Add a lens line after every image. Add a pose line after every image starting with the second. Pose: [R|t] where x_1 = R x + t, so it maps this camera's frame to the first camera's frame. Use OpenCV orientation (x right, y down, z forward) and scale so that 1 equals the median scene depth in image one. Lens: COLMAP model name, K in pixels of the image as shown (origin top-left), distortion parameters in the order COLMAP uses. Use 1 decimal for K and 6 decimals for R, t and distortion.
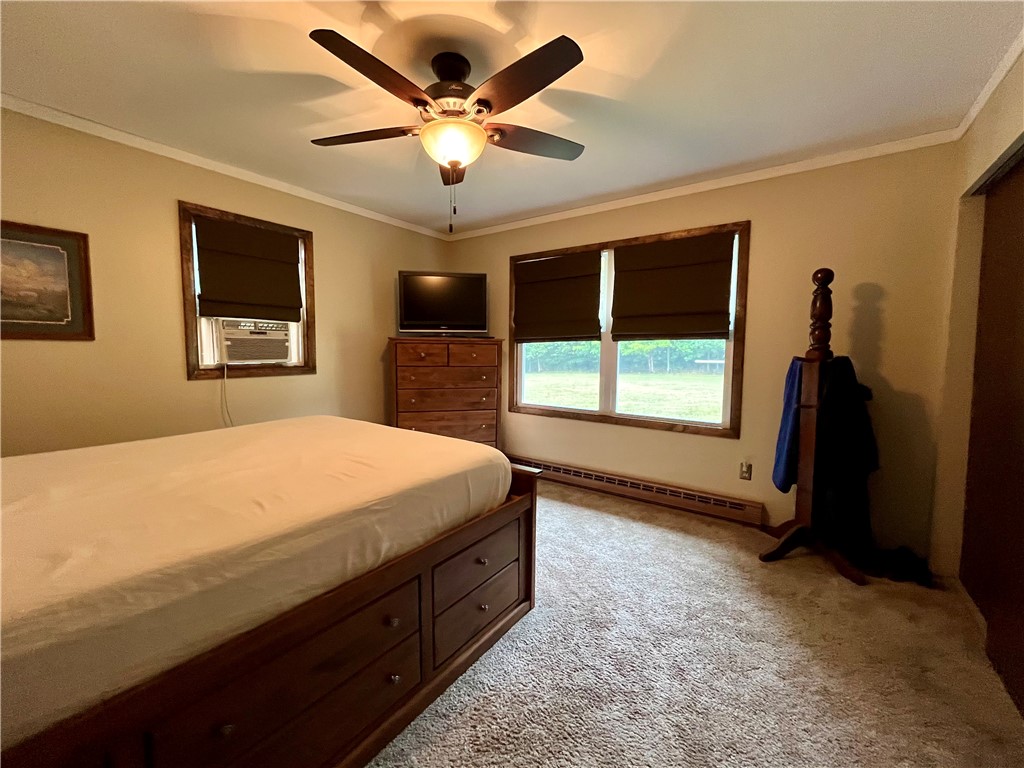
lens RADIAL K [[414.6, 0, 509.3], [0, 414.6, 383.1], [0, 0, 1]] dist [-0.003511, -0.000296]
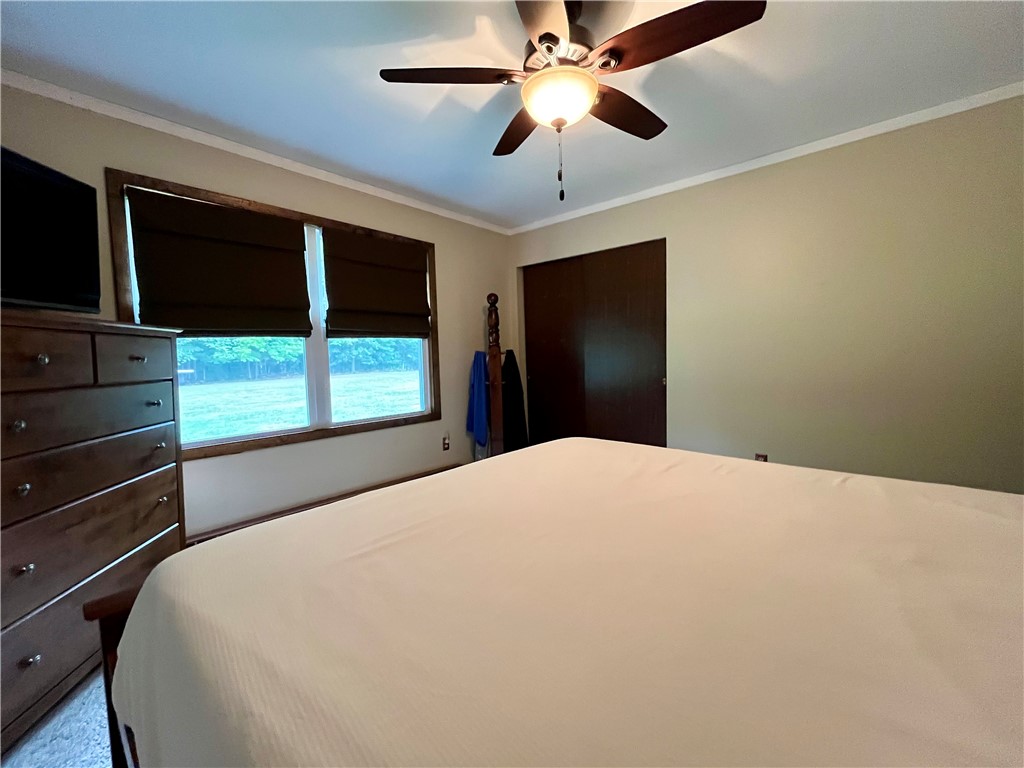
lens RADIAL K [[414.6, 0, 509.3], [0, 414.6, 383.1], [0, 0, 1]] dist [-0.003511, -0.000296]
pose [[0.100633, -0.078570, 0.991816, -0.571670], [0.104736, 0.992174, 0.067972, -0.031088], [-0.989395, 0.097039, 0.108075, 0.580963]]
